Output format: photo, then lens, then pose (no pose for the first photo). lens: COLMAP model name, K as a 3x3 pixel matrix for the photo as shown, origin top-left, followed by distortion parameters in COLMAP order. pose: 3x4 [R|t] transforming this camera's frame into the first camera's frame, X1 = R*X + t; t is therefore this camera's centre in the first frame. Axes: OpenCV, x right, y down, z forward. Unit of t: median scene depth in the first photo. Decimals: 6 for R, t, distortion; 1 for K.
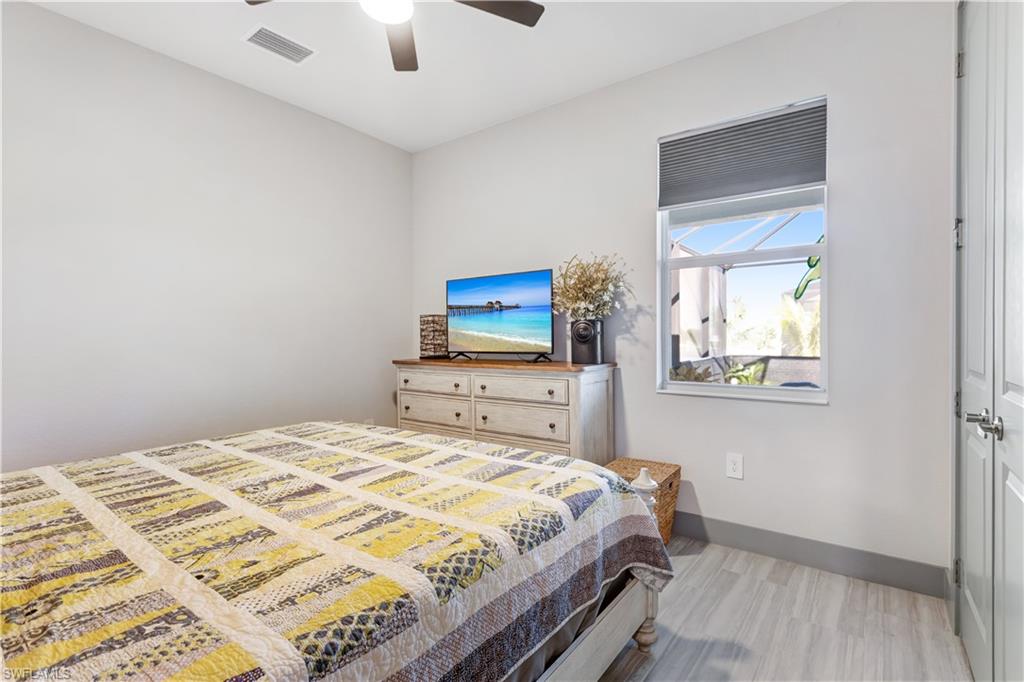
lens RADIAL K [[476.8, 0, 508.8], [0, 476.8, 340.2], [0, 0, 1]] dist [0.000372, -0.000327]
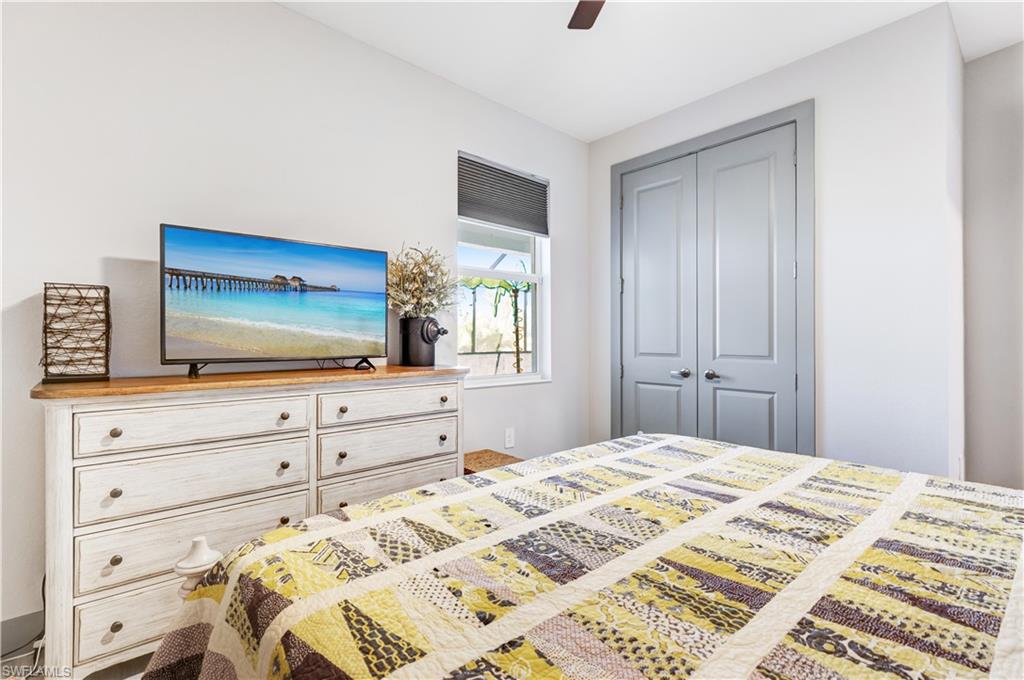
lens RADIAL K [[476.8, 0, 508.8], [0, 476.8, 339.2], [0, 0, 1]] dist [0.000372, -0.000327]
pose [[0.198018, 0.005376, 0.980184, -0.832415], [0.006166, 0.999958, -0.006730, 0.007367], [-0.980179, 0.007377, 0.197977, 0.802801]]
